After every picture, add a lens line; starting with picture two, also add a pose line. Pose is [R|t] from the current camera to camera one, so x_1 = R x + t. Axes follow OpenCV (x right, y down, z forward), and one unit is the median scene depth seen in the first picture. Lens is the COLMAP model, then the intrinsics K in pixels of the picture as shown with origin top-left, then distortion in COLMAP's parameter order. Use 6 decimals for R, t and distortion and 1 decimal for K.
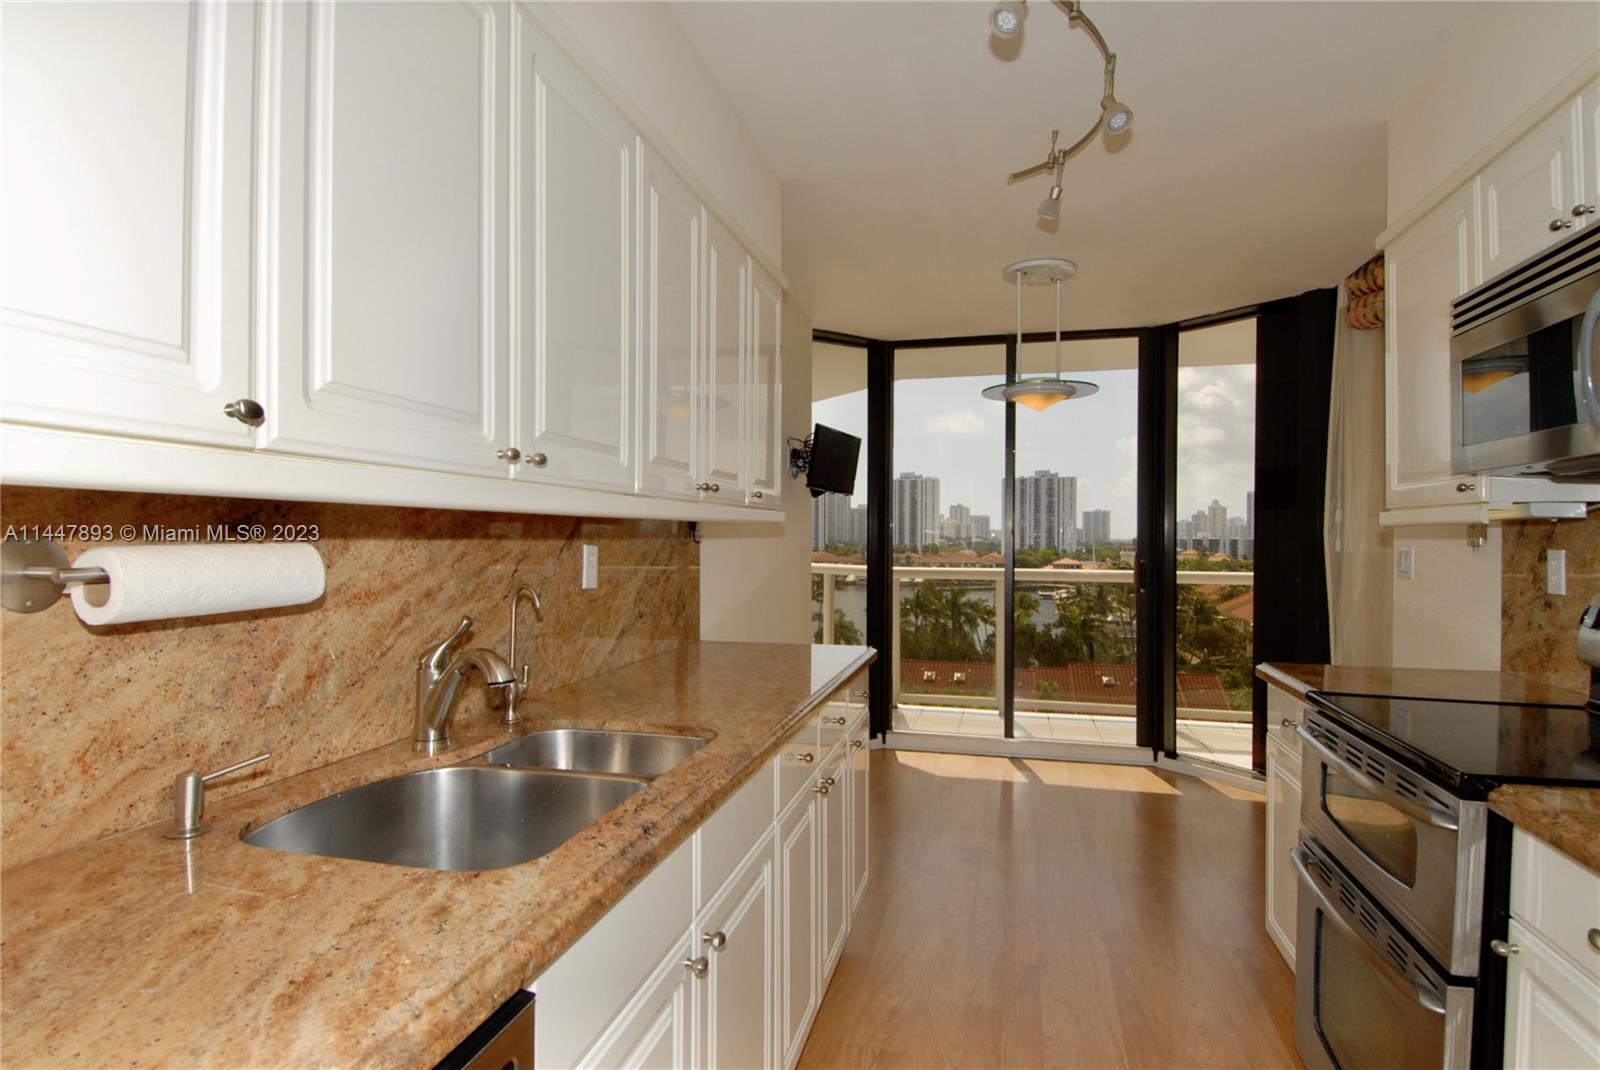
lens RADIAL K [[844.6, 0, 787.6], [0, 844.6, 540.7], [0, 0, 1]] dist [0.031518, -0.047246]
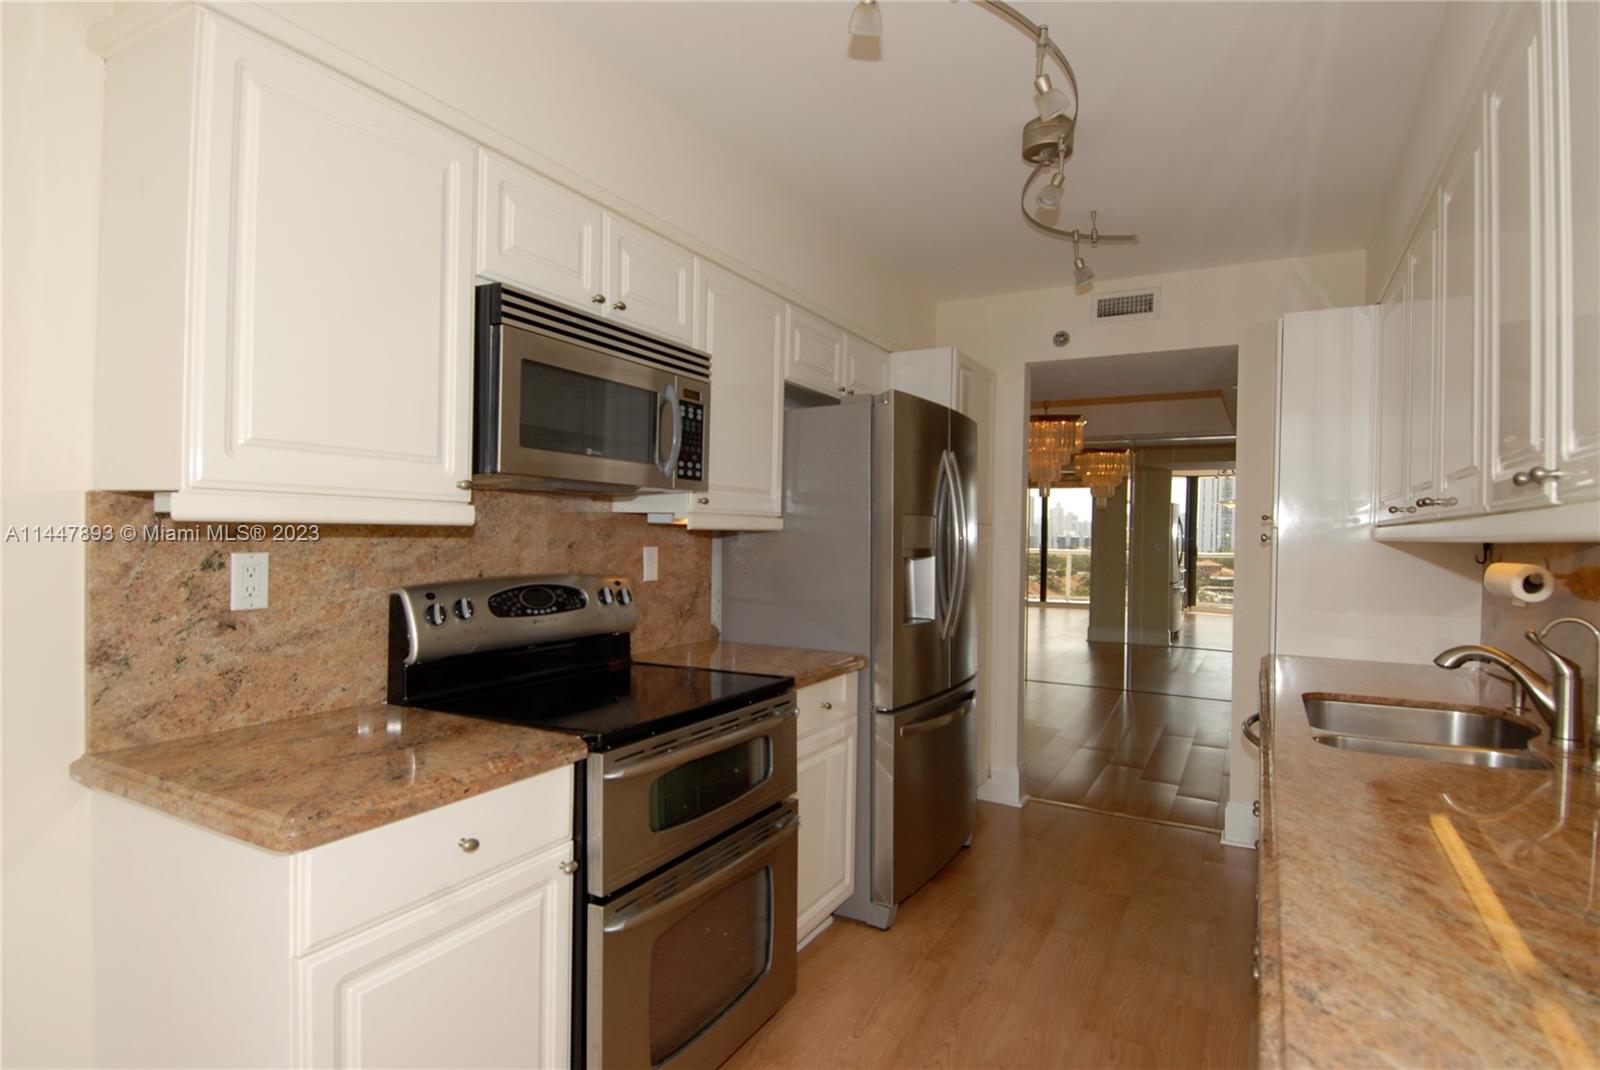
lens RADIAL K [[840.5, 0, 798.4], [0, 840.5, 539.5], [0, 0, 1]] dist [0.051876, -0.055685]
pose [[-0.970676, -0.022524, 0.239332, 0.106515], [-0.019794, 0.999709, 0.013807, -0.010816], [-0.239574, 0.008665, -0.970840, 0.776603]]
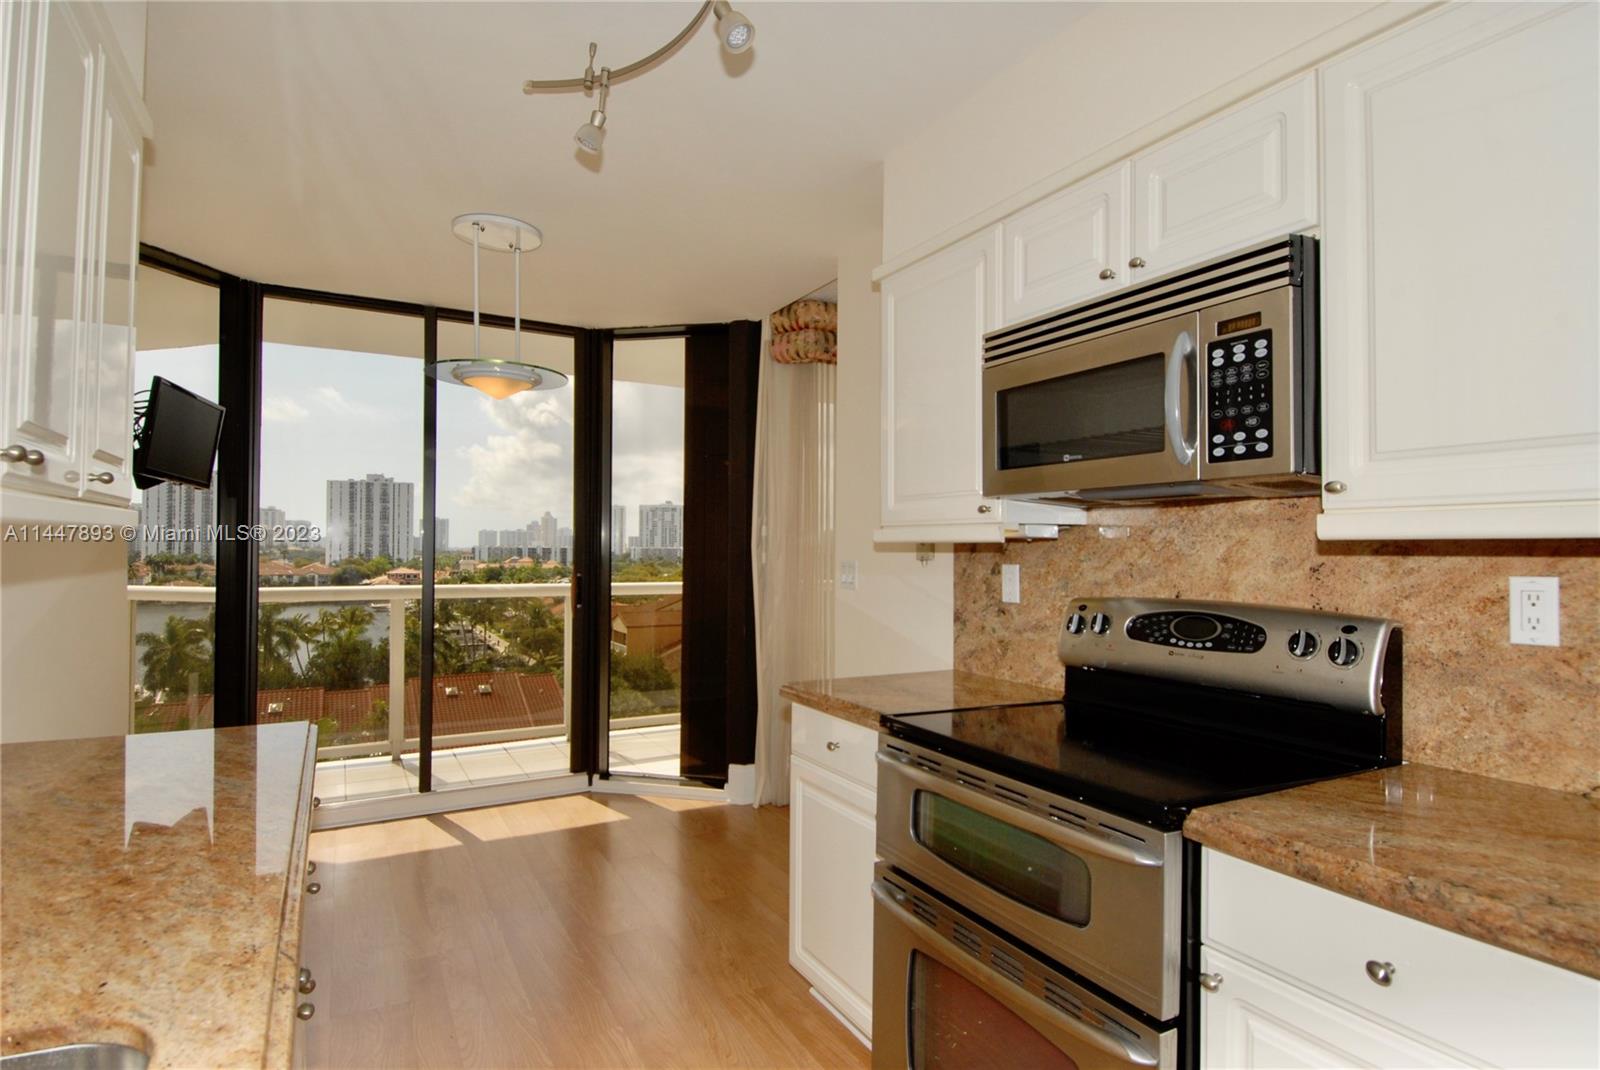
lens RADIAL K [[833.0, 0, 801.1], [0, 833.0, 539.8], [0, 0, 1]] dist [0.052883, -0.050607]
pose [[0.723703, 0.008592, 0.690058, -0.048571], [-0.000874, 0.999933, -0.011534, -0.004701], [-0.690111, 0.007745, 0.723662, 0.167004]]
